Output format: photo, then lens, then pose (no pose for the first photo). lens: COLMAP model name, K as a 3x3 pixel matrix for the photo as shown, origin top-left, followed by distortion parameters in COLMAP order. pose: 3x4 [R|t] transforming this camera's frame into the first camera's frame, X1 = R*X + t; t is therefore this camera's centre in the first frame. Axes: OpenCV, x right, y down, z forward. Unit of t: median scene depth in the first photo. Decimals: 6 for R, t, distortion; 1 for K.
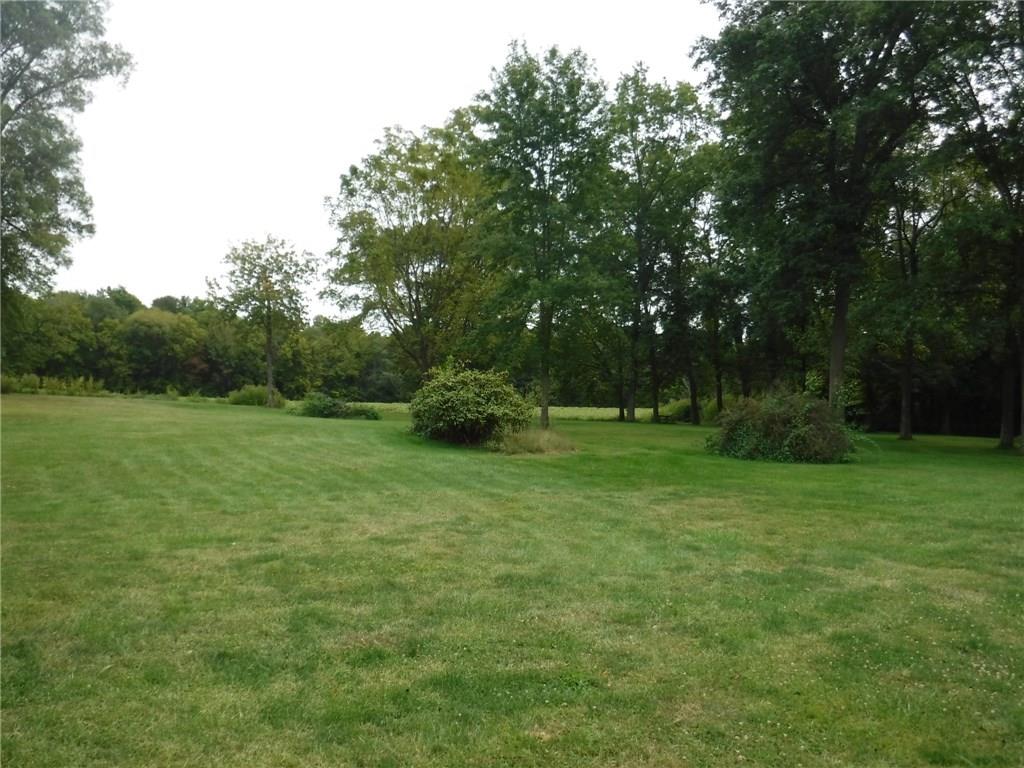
lens RADIAL K [[729.3, 0, 512.0], [0, 729.3, 384.0], [0, 0, 1]] dist [0.000082, 0.003460]
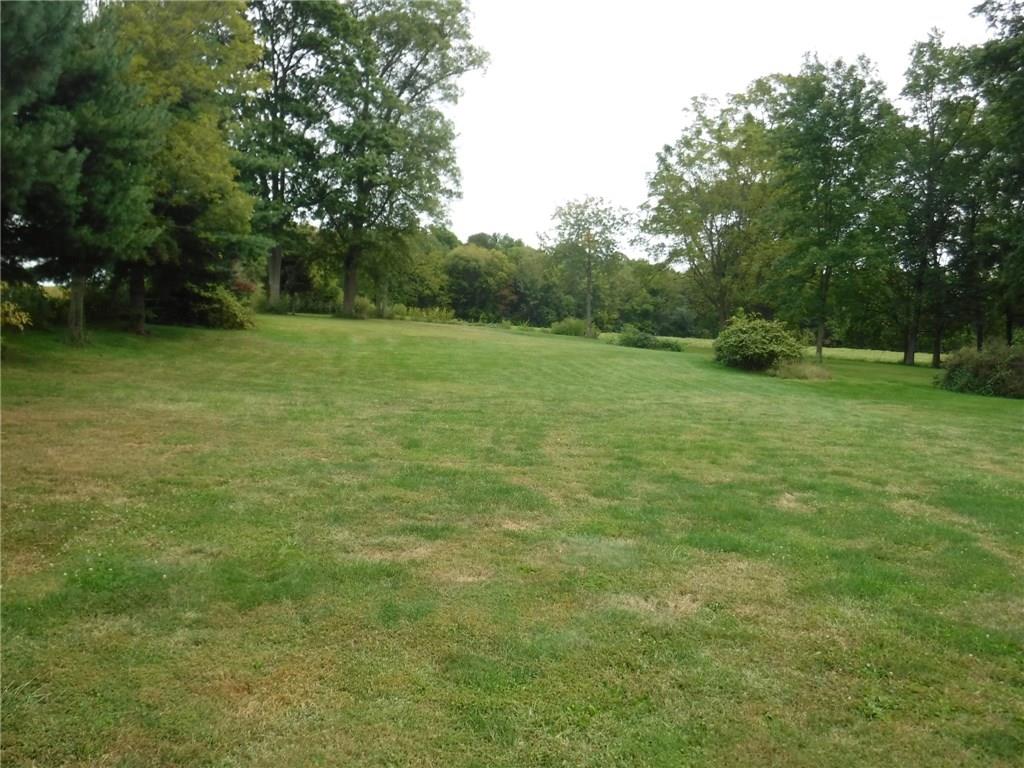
lens RADIAL K [[721.0, 0, 512.0], [0, 721.0, 384.0], [0, 0, 1]] dist [-0.085651, -0.006898]
pose [[0.922908, 0.062307, -0.379946, 0.011190], [-0.026814, 0.994824, 0.098009, -0.005555], [0.384087, -0.080265, 0.919802, -0.156402]]
